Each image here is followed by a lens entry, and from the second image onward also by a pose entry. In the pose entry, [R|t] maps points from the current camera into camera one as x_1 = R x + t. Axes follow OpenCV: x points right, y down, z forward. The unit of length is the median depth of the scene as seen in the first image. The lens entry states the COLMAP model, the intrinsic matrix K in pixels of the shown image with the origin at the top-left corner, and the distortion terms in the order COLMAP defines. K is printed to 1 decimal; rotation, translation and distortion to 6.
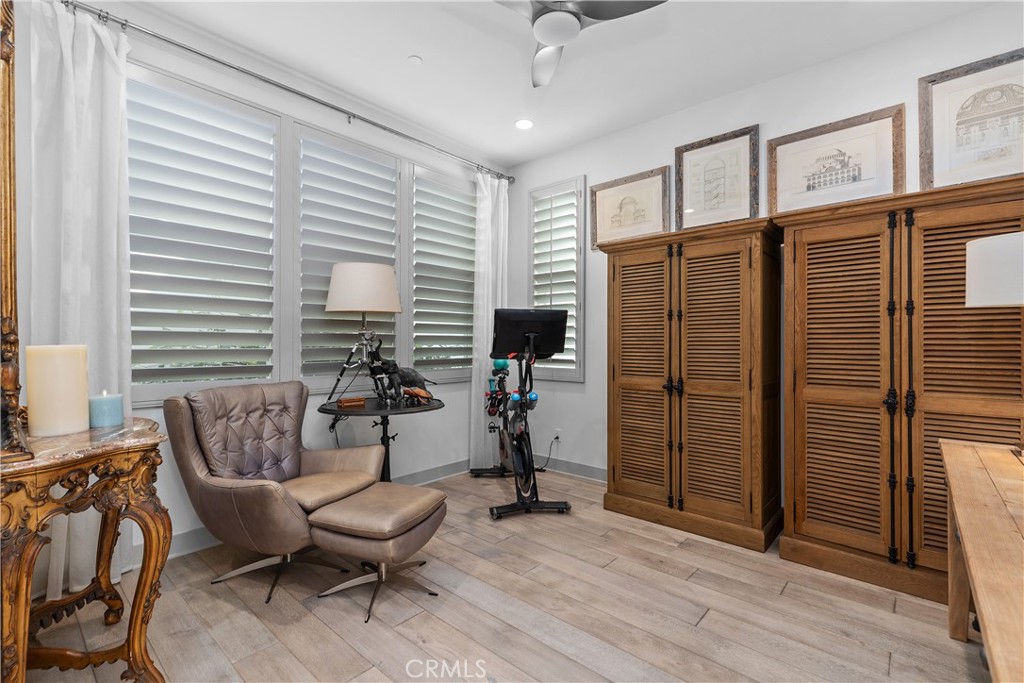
lens RADIAL K [[462.4, 0, 511.3], [0, 462.4, 341.3], [0, 0, 1]] dist [0.011434, -0.003176]
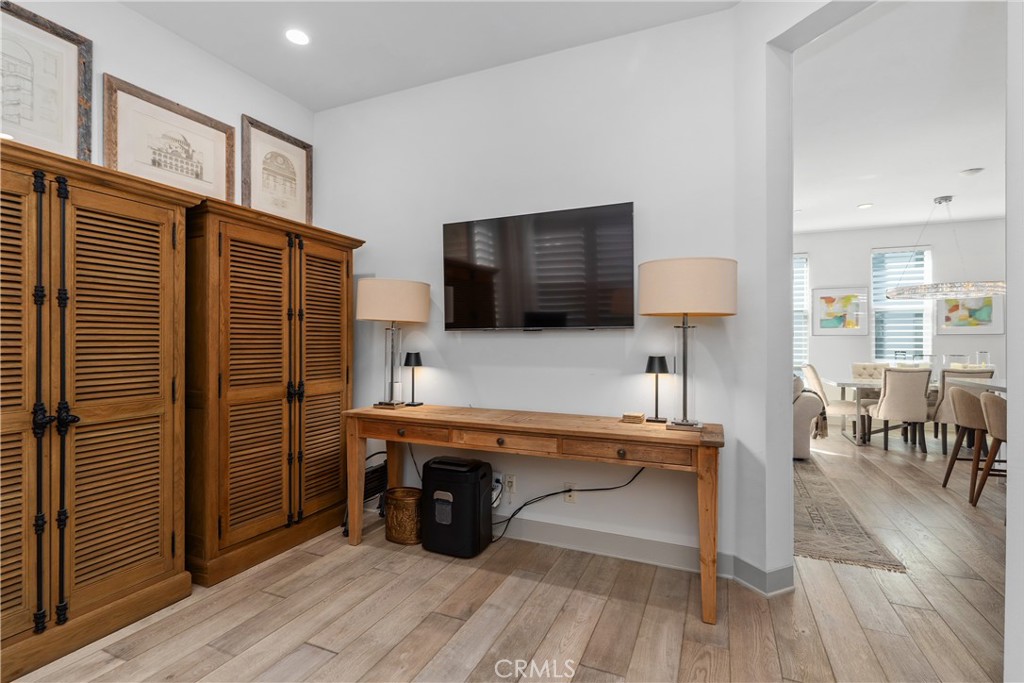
lens RADIAL K [[477.0, 0, 511.0], [0, 477.0, 340.0], [0, 0, 1]] dist [-0.004979, 0.001284]
pose [[-0.307330, 0.001150, 0.951602, -0.426890], [-0.005297, 0.999982, -0.002920, -0.003013], [-0.951588, -0.005938, -0.307318, 0.687340]]
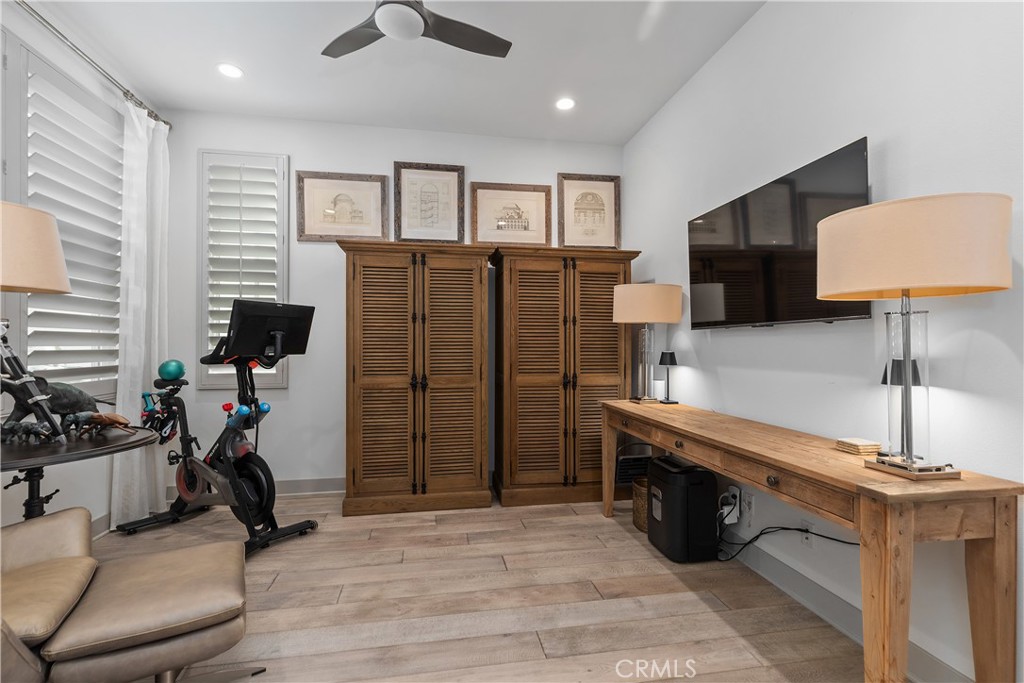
lens RADIAL K [[462.4, 0, 511.7], [0, 462.4, 342.3], [0, 0, 1]] dist [0.011434, -0.003176]
pose [[0.617751, 0.002892, 0.786369, -0.407383], [-0.001577, 0.999996, -0.002439, 0.004106], [-0.786372, 0.000267, 0.617753, 0.159506]]
